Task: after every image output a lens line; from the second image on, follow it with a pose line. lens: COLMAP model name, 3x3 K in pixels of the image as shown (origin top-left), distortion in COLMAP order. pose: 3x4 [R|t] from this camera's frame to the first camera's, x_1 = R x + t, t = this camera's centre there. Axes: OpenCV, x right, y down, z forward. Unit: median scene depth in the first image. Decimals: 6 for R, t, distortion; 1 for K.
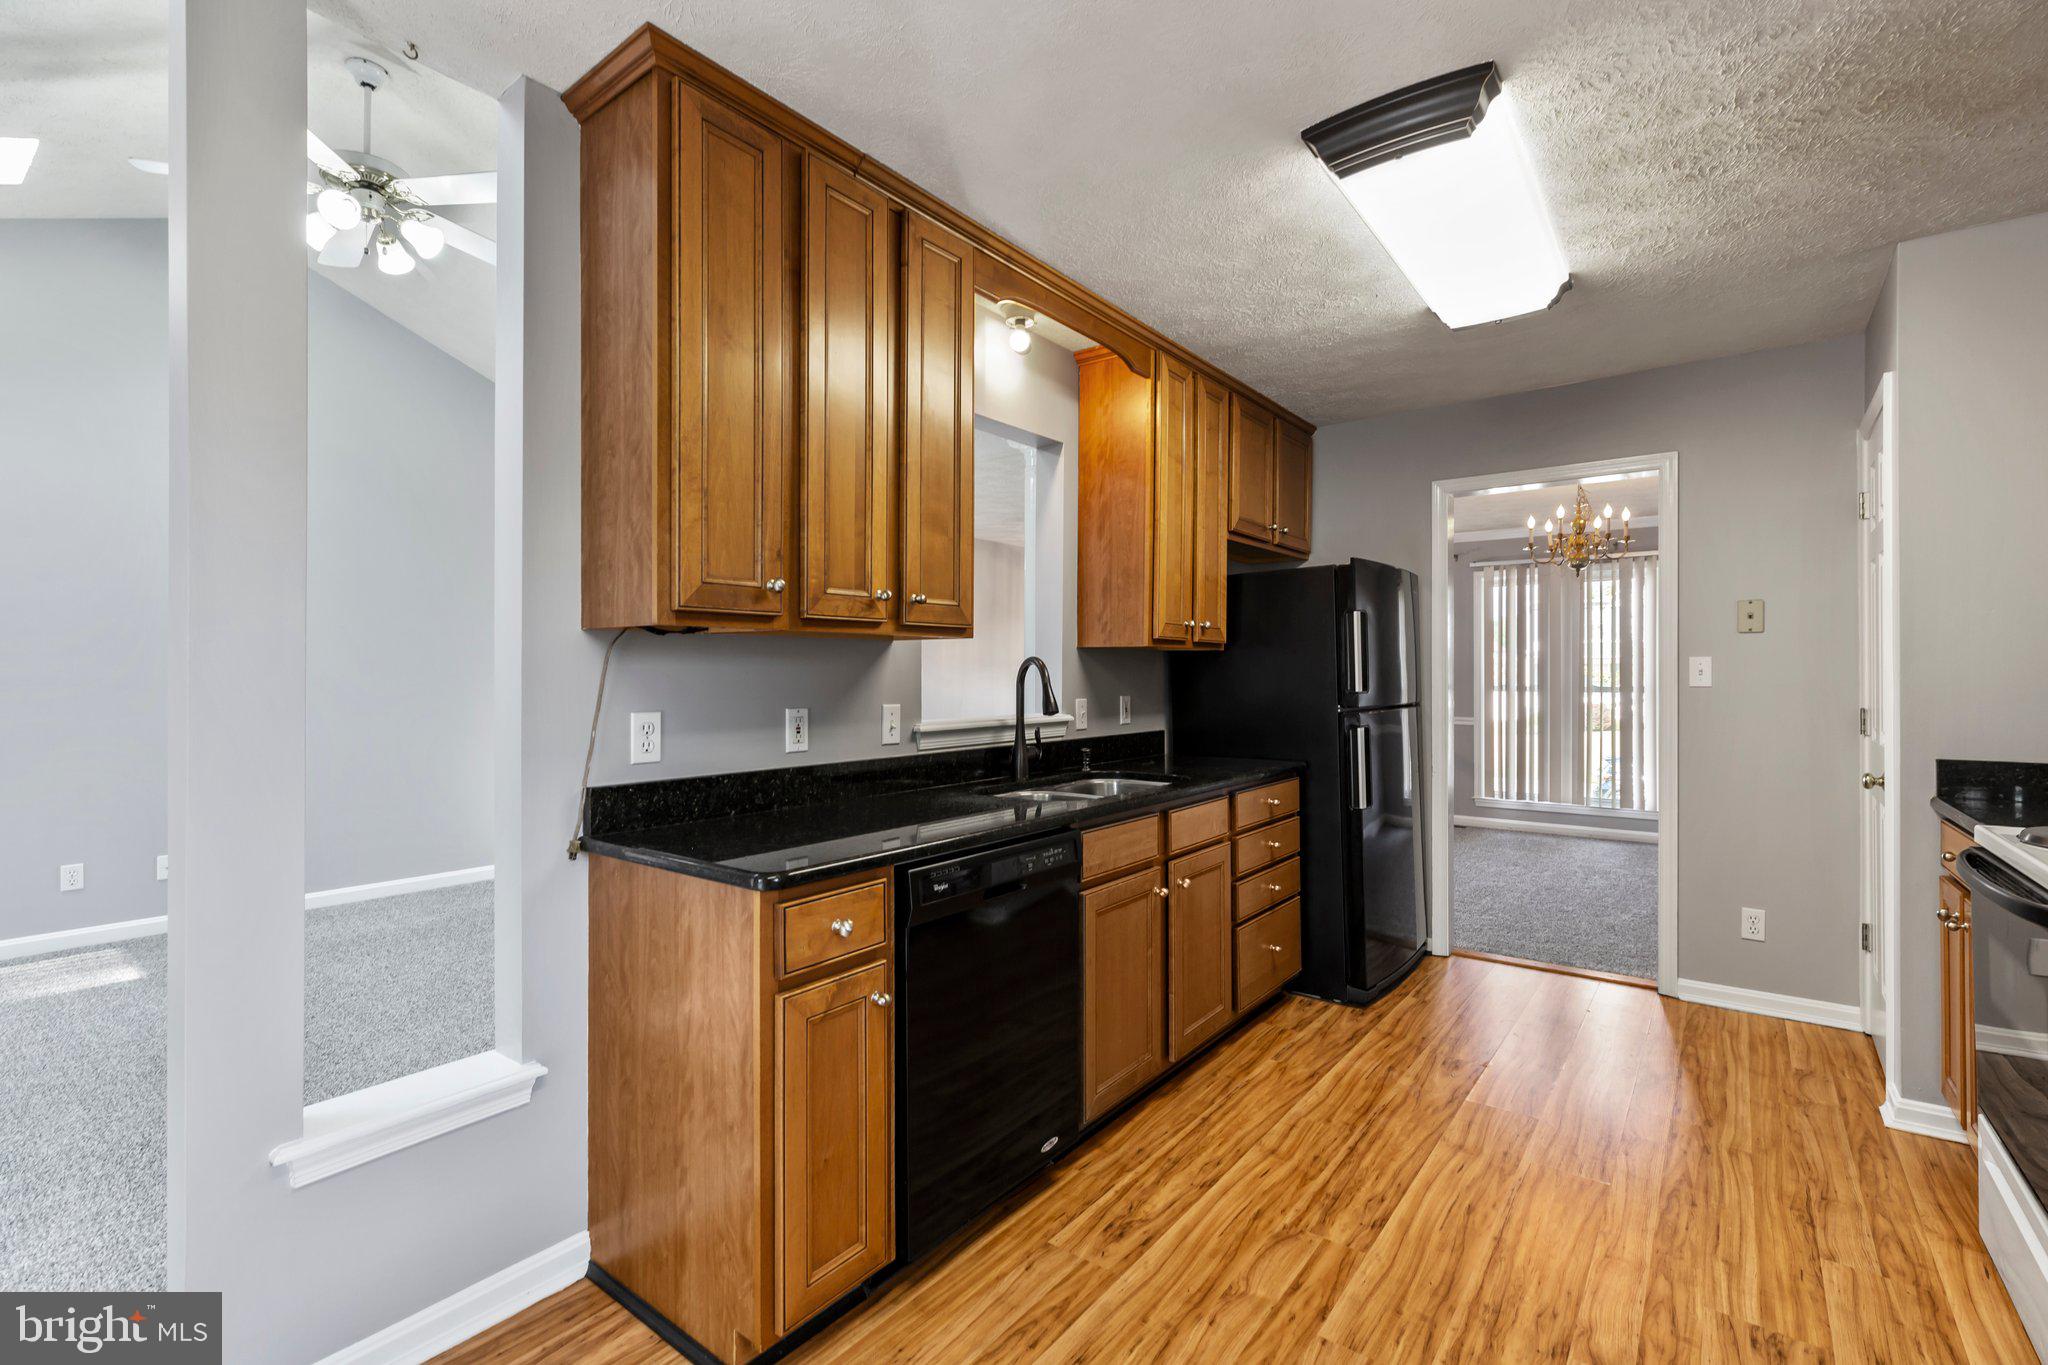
lens RADIAL K [[908.8, 0, 1028.3], [0, 908.8, 667.9], [0, 0, 1]] dist [0.001417, 0.000313]
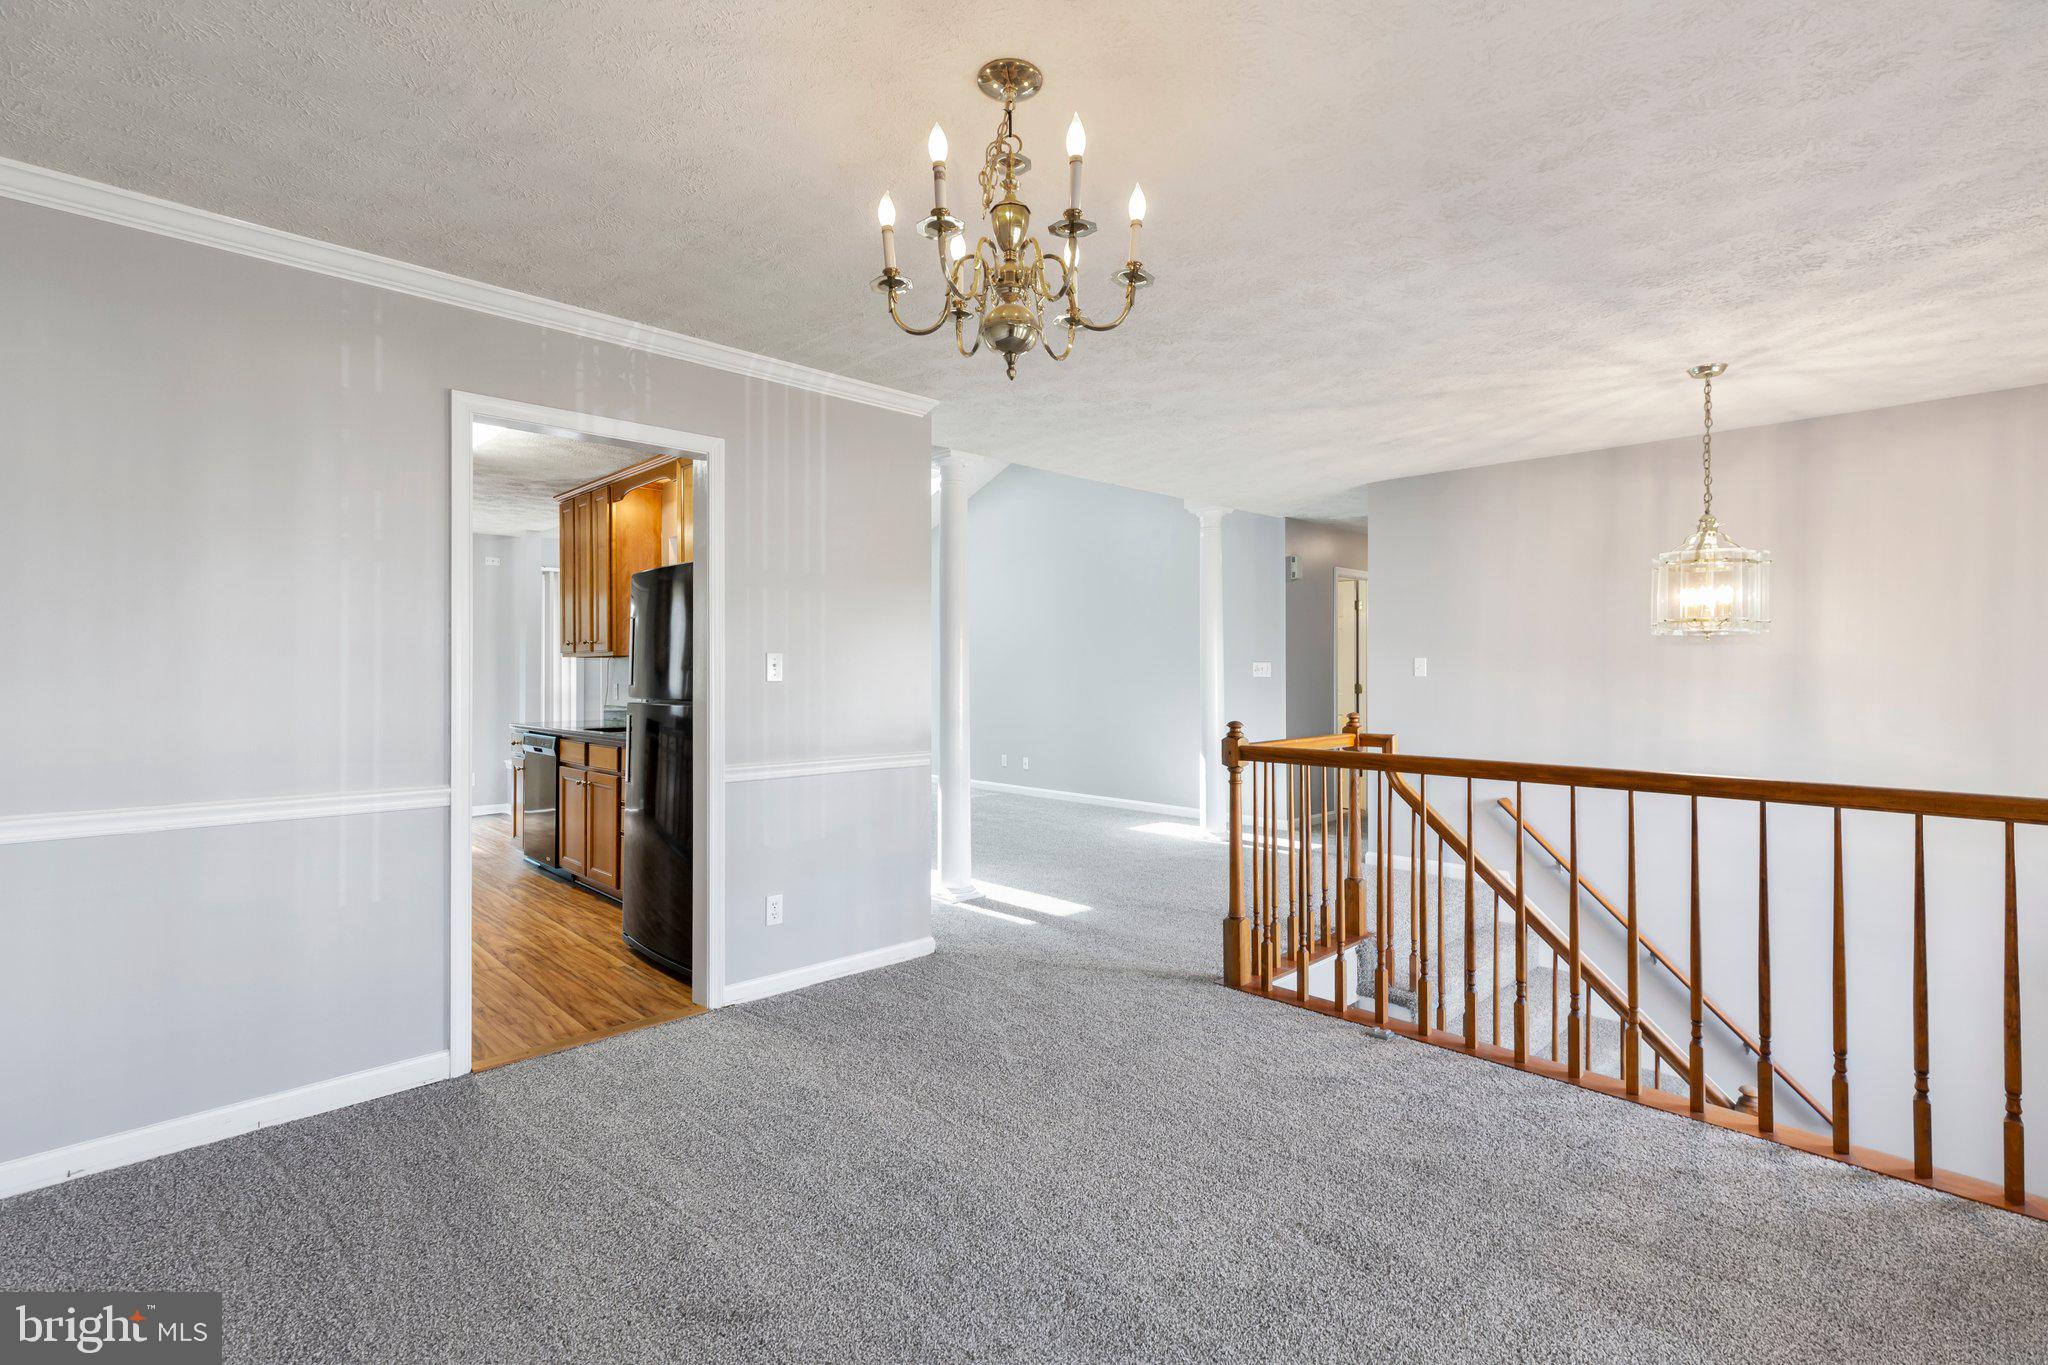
lens RADIAL K [[908.8, 0, 1028.3], [0, 908.8, 667.9], [0, 0, 1]] dist [0.001417, 0.000313]
pose [[-0.126241, 0.003996, -0.991992, 1.811655], [0.013064, 0.999912, 0.002366, 0.008927], [0.991914, -0.012660, -0.126282, 2.239318]]
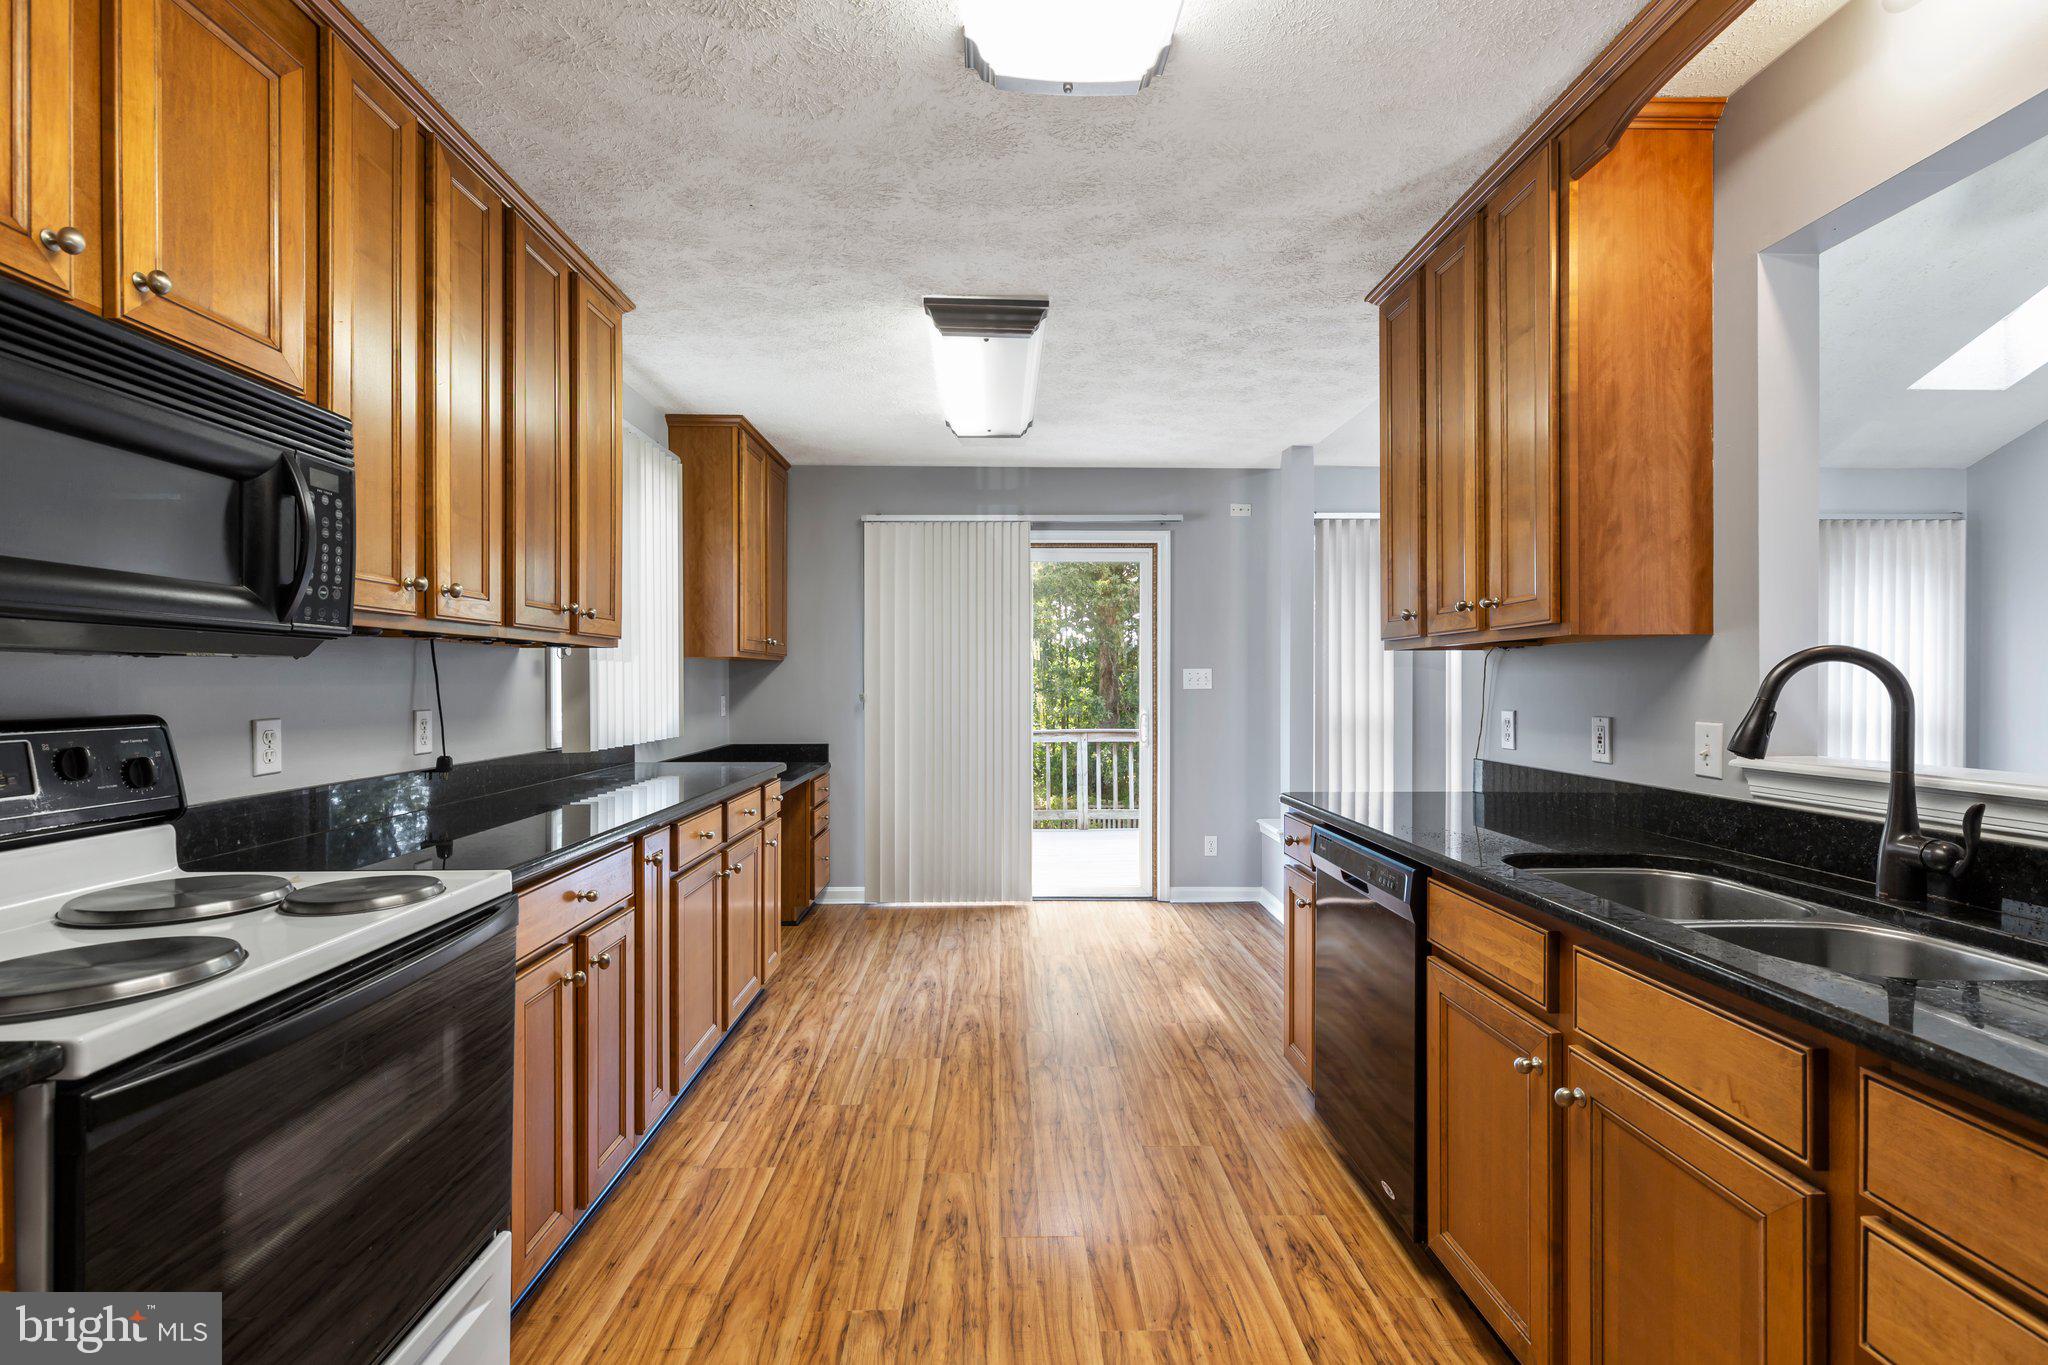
lens RADIAL K [[908.8, 0, 1028.3], [0, 908.8, 667.9], [0, 0, 1]] dist [0.001417, 0.000313]
pose [[-0.771456, -0.008175, -0.636230, 0.927307], [0.007913, 0.999717, -0.022440, 0.011200], [0.636233, -0.022346, -0.771173, 1.539668]]
